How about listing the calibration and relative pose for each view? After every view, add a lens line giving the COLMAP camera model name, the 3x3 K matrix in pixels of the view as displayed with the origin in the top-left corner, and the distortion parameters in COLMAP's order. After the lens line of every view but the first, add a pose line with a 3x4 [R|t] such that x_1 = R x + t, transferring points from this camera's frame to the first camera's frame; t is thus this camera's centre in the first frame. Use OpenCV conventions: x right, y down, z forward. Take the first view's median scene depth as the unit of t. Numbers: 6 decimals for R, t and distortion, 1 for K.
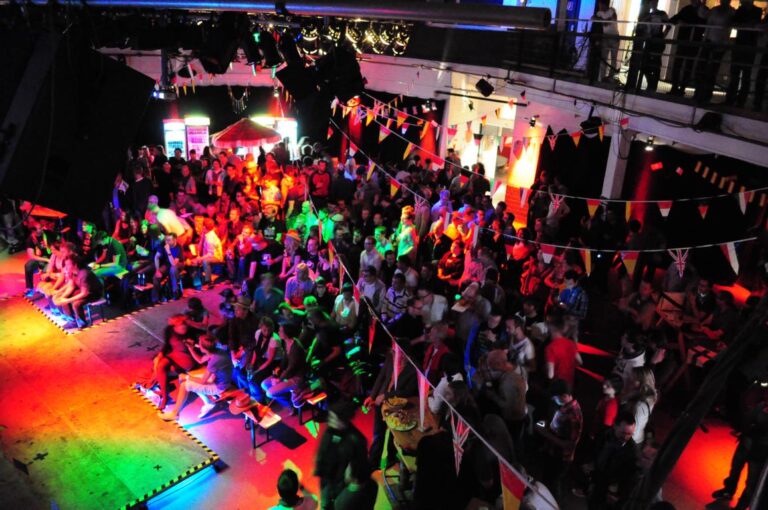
lens RADIAL K [[615.9, 0, 384.0], [0, 615.9, 255.0], [0, 0, 1]] dist [-0.086071, -0.005027]
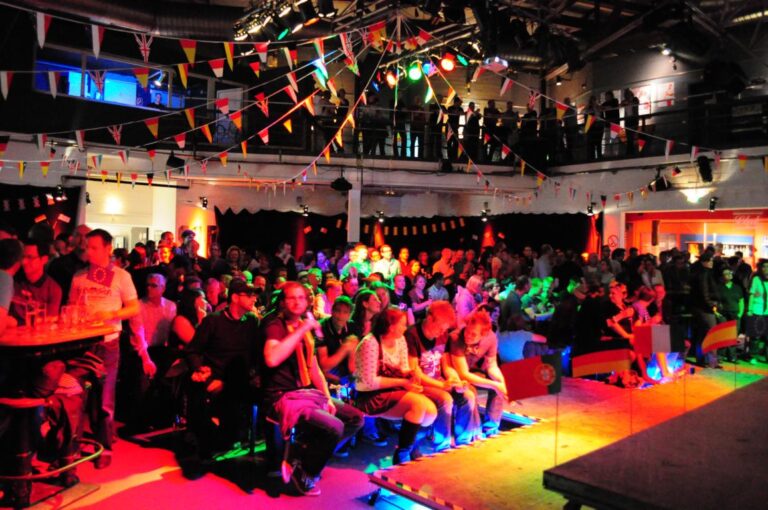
lens RADIAL K [[600.9, 0, 386.3], [0, 600.9, 242.4], [0, 0, 1]] dist [-0.077719, -0.001729]
pose [[0.134101, -0.033813, 0.990391, -0.602733], [0.347911, 0.937406, -0.015104, -0.039577], [-0.927887, 0.346593, 0.137471, 0.565976]]
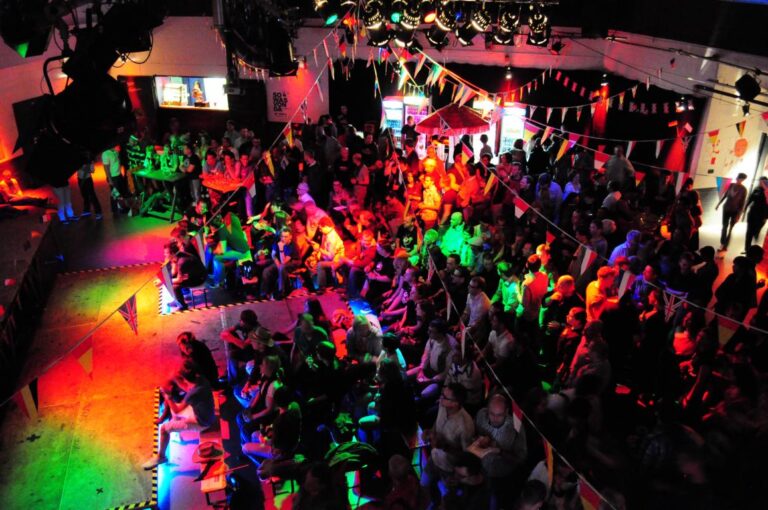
lens RADIAL K [[615.9, 0, 384.0], [0, 615.9, 255.0], [0, 0, 1]] dist [-0.086071, -0.005027]
pose [[0.845679, 0.188251, -0.499389, 0.169408], [-0.160960, 0.982119, 0.097648, -0.074609], [0.508841, -0.002197, 0.860857, 0.177027]]
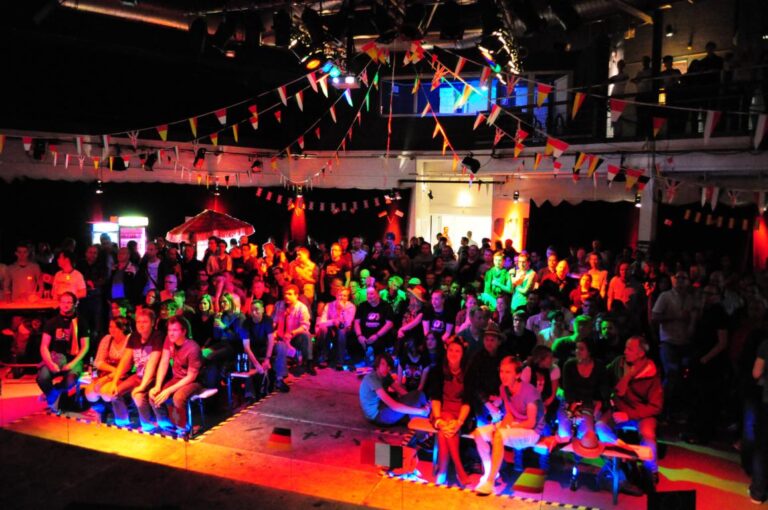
lens RADIAL K [[600.9, 0, 386.3], [0, 600.9, 242.4], [0, 0, 1]] dist [-0.077719, -0.001729]
pose [[0.922488, -0.057628, 0.381700, -0.311106], [0.163120, 0.954371, -0.250137, 0.063438], [-0.349868, 0.293011, 0.889796, 0.189647]]
